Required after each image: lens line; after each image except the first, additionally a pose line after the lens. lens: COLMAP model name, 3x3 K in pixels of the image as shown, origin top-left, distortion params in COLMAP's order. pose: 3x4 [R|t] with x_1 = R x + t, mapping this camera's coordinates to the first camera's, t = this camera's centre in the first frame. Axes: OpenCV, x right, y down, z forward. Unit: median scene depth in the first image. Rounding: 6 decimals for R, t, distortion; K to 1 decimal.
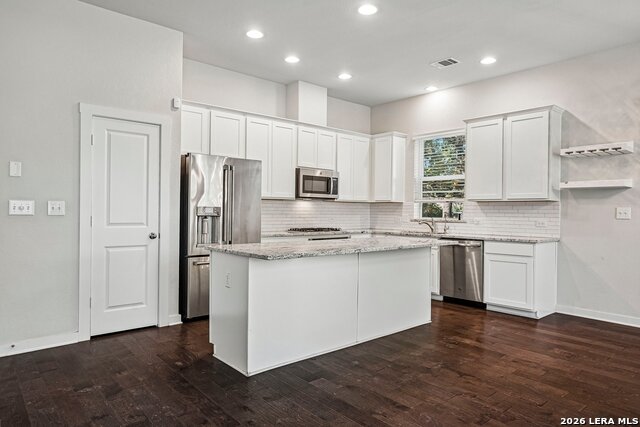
lens RADIAL K [[410.5, 0, 321.8], [0, 410.5, 212.9], [0, 0, 1]] dist [-0.006388, 0.013478]
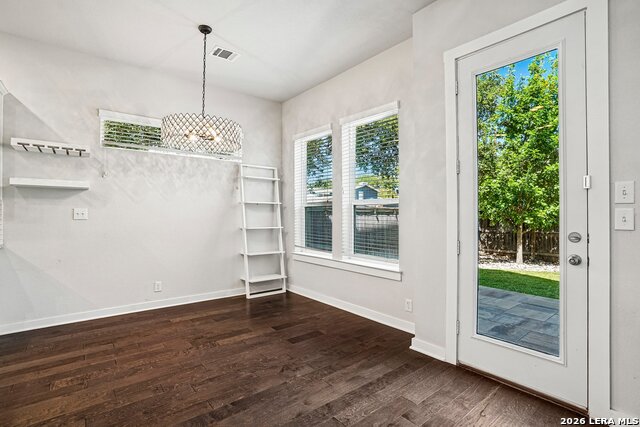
lens RADIAL K [[307.2, 0, 321.7], [0, 307.2, 211.9], [0, 0, 1]] dist [-0.047736, 0.013214]
pose [[0.031046, -0.003108, 0.999513, 0.001335], [0.005124, 0.999983, 0.002951, -0.002965], [-0.999505, 0.005030, 0.031061, 0.335121]]
